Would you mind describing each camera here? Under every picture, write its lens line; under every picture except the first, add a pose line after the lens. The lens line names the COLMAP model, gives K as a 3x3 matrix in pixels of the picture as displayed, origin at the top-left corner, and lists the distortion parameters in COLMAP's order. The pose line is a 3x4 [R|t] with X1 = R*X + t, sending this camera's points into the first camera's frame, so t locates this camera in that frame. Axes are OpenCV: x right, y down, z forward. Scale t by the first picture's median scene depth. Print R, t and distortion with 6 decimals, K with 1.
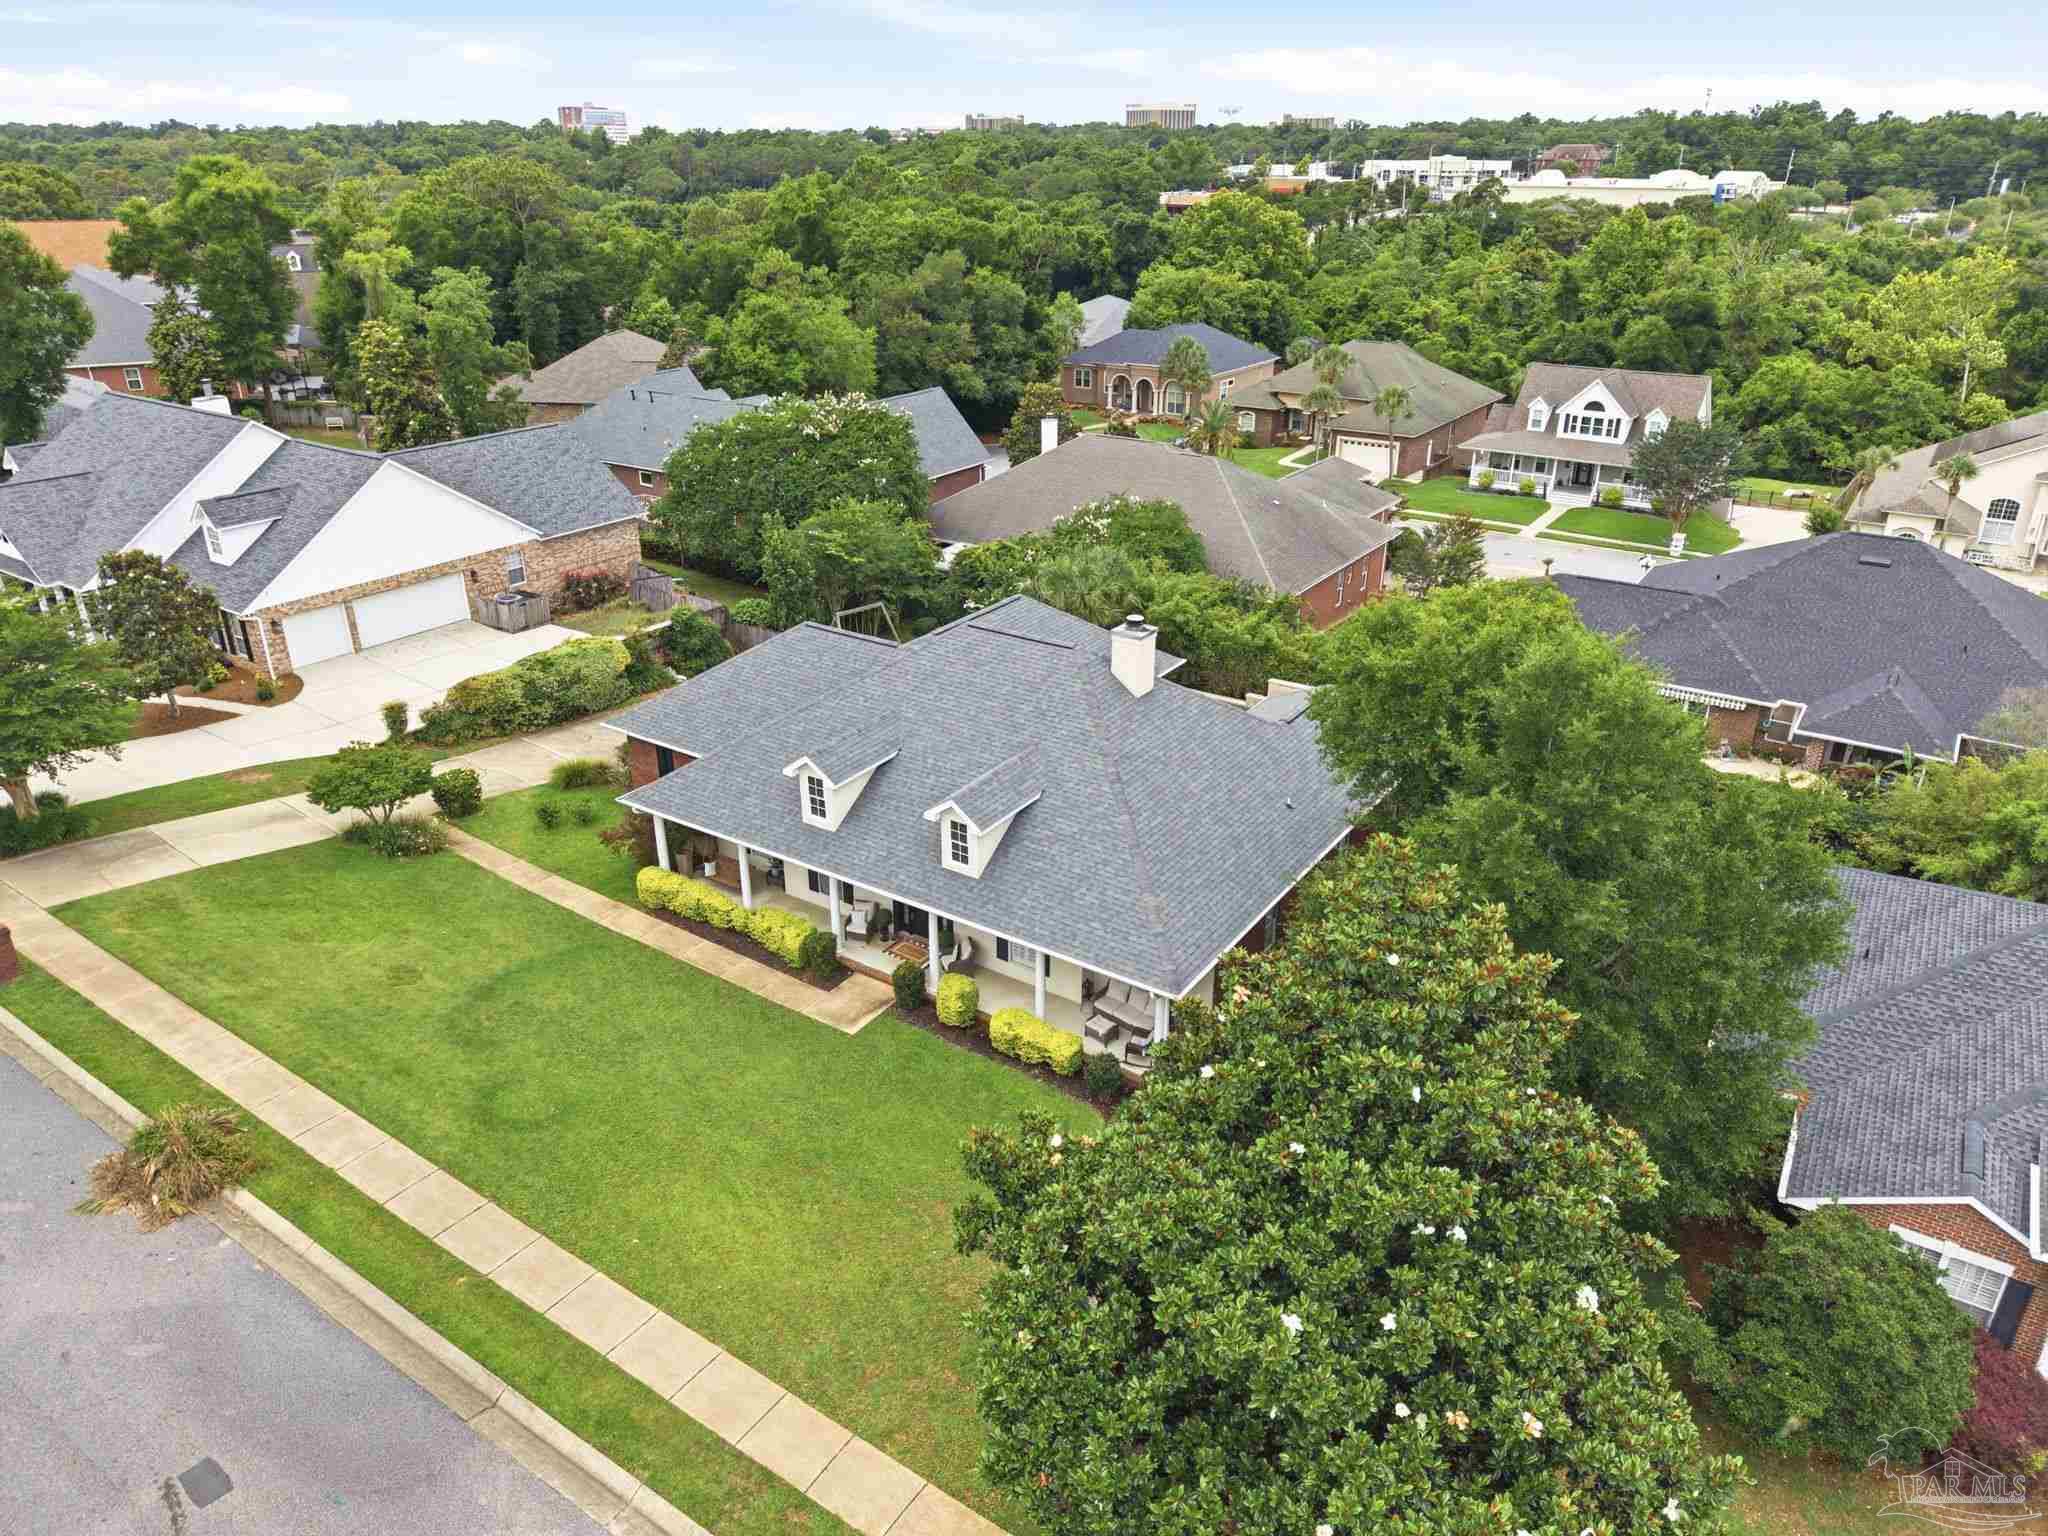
lens RADIAL K [[1367.5, 0, 1030.6], [0, 1367.5, 762.8], [0, 0, 1]] dist [0.021993, -0.022692]
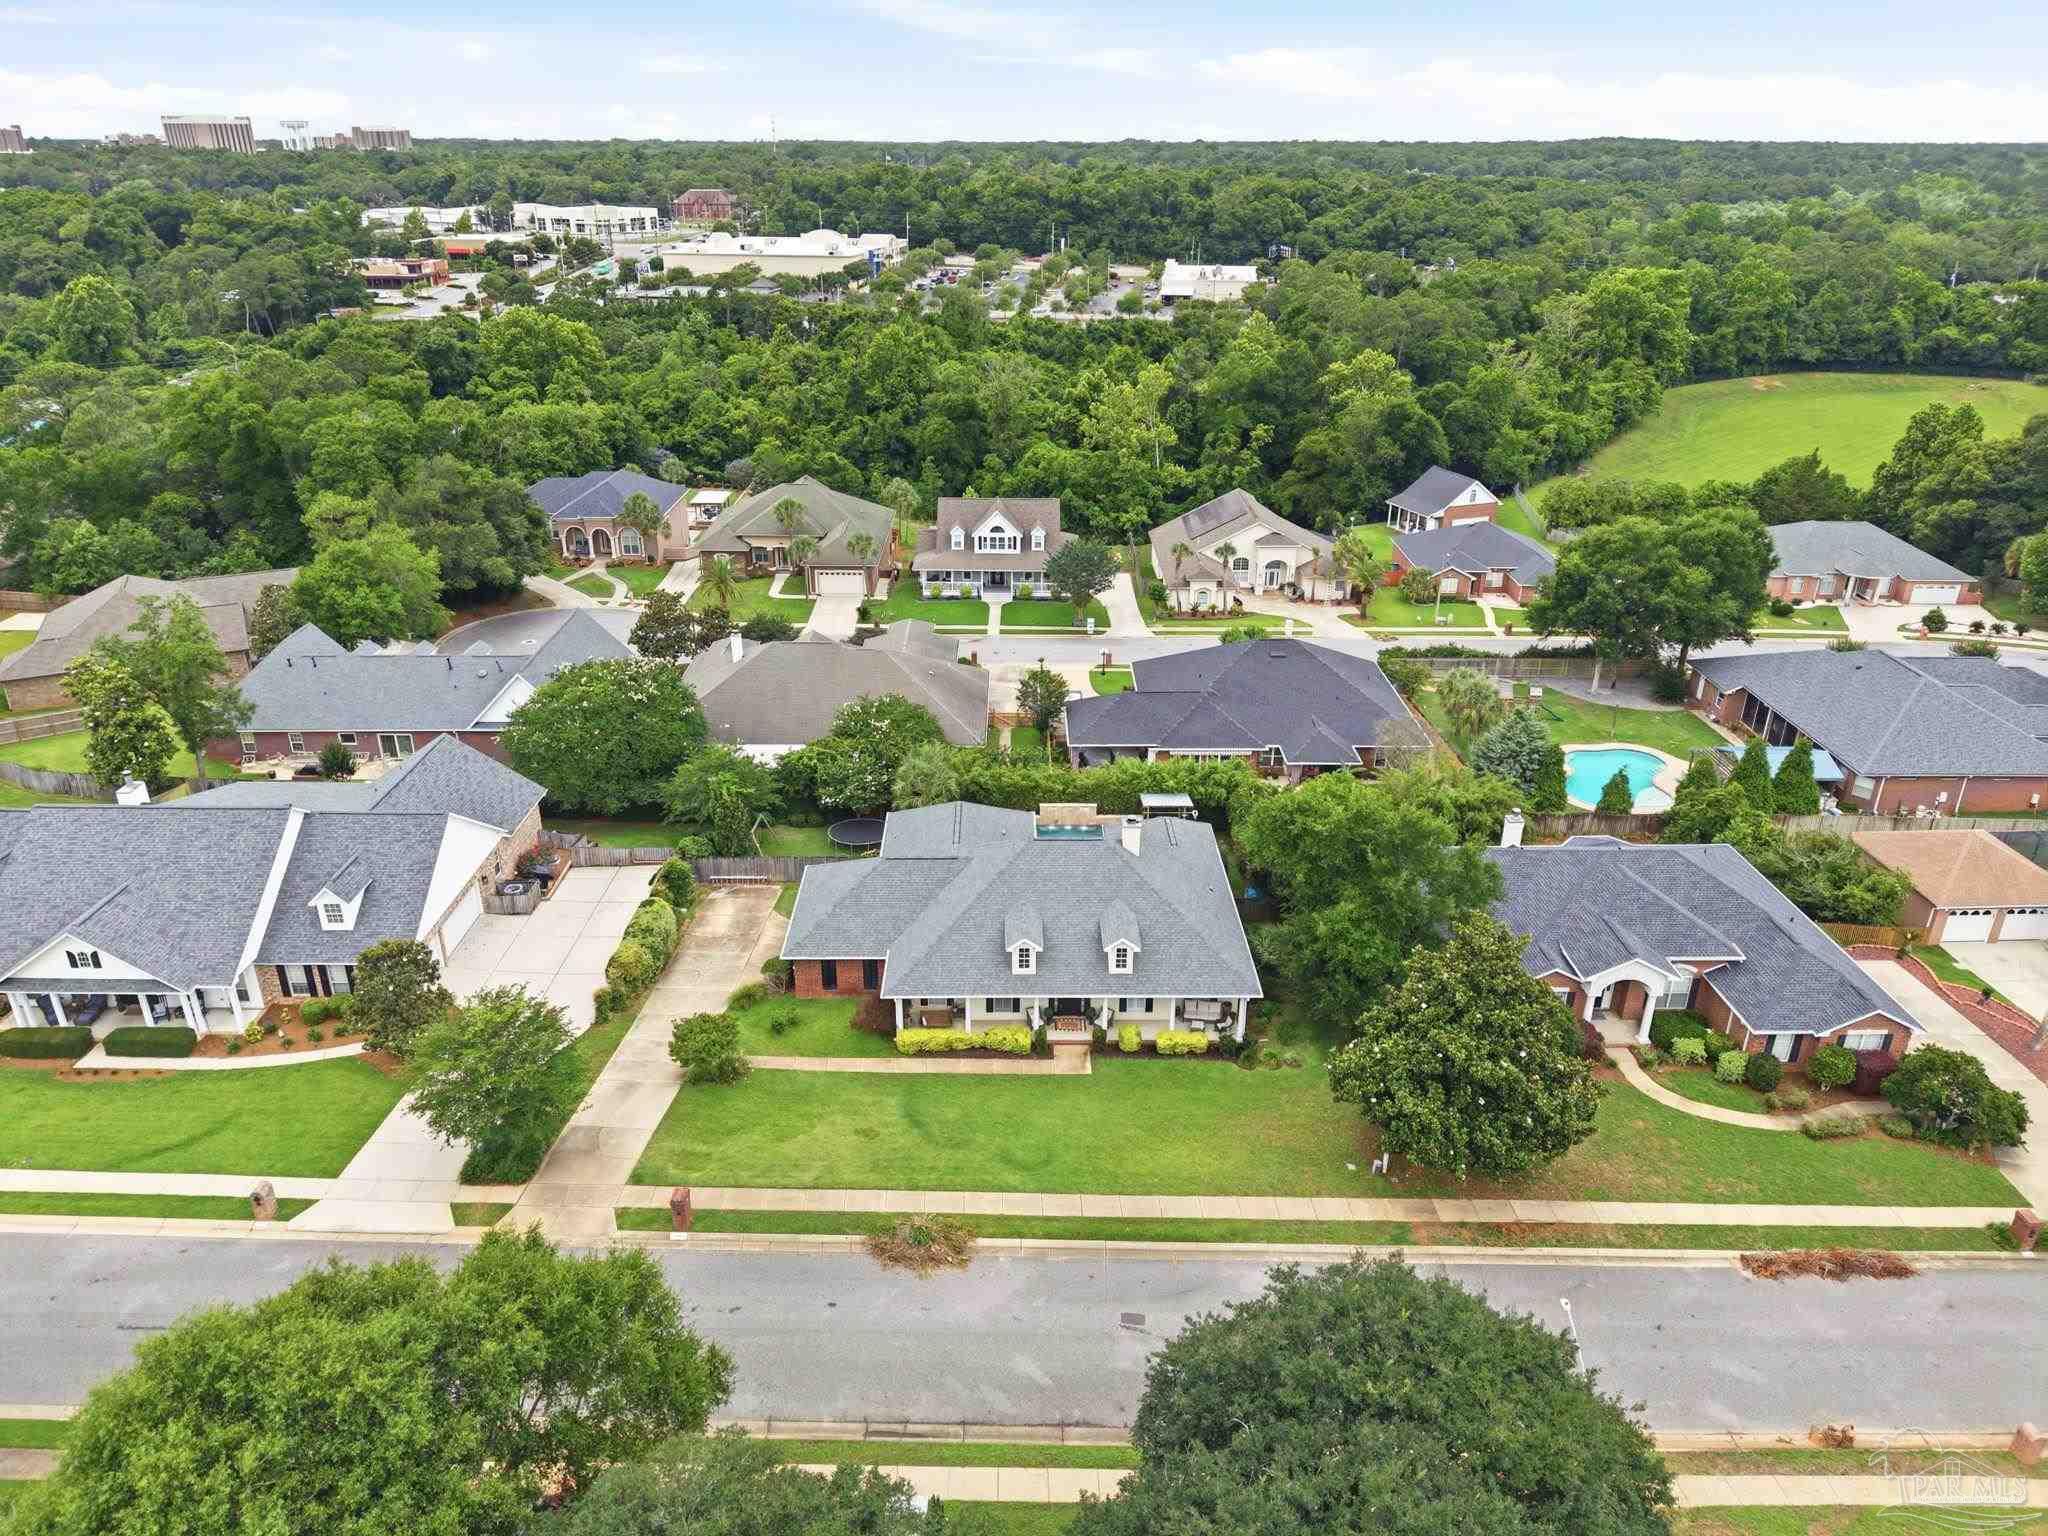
lens RADIAL K [[1335.1, 0, 1031.7], [0, 1335.1, 763.9], [0, 0, 1]] dist [0.058857, -0.073745]
pose [[0.827772, -0.226405, 0.513356, -0.313253], [0.226672, 0.971922, 0.063145, -0.105227], [-0.513239, 0.064094, 0.855849, -0.169140]]
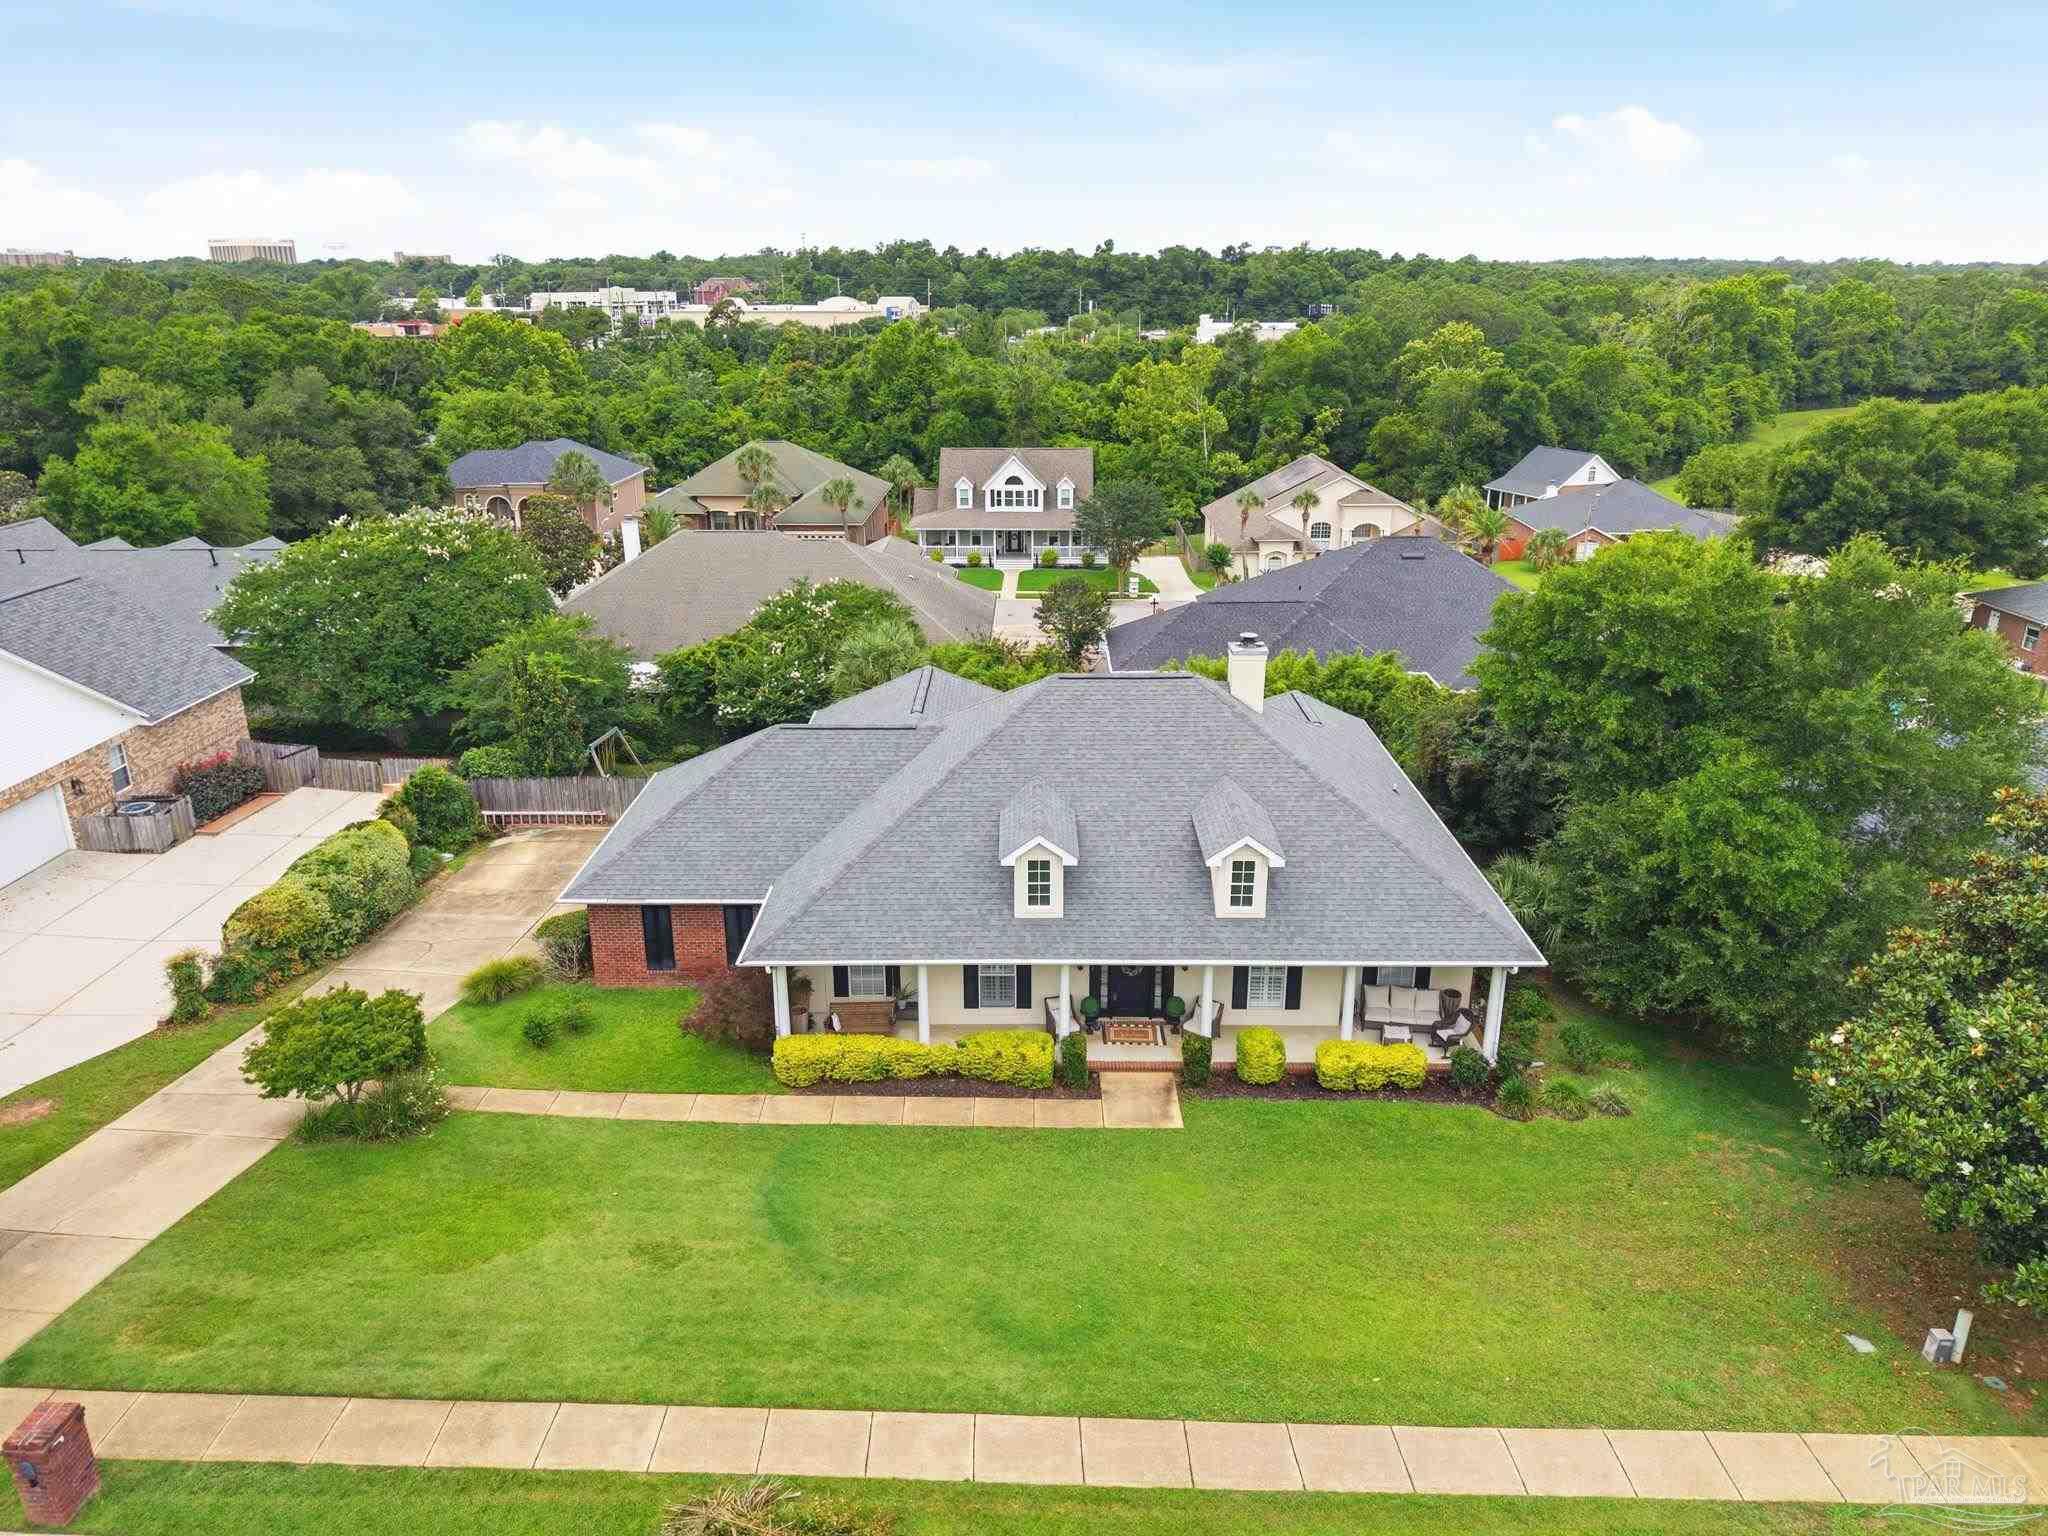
lens RADIAL K [[1367.5, 0, 1030.6], [0, 1367.5, 762.8], [0, 0, 1]] dist [0.021993, -0.022692]
pose [[0.838328, -0.184726, 0.512916, -0.186061], [0.227971, 0.973419, -0.022028, -0.010564], [-0.495213, 0.135397, 0.858156, 0.076037]]
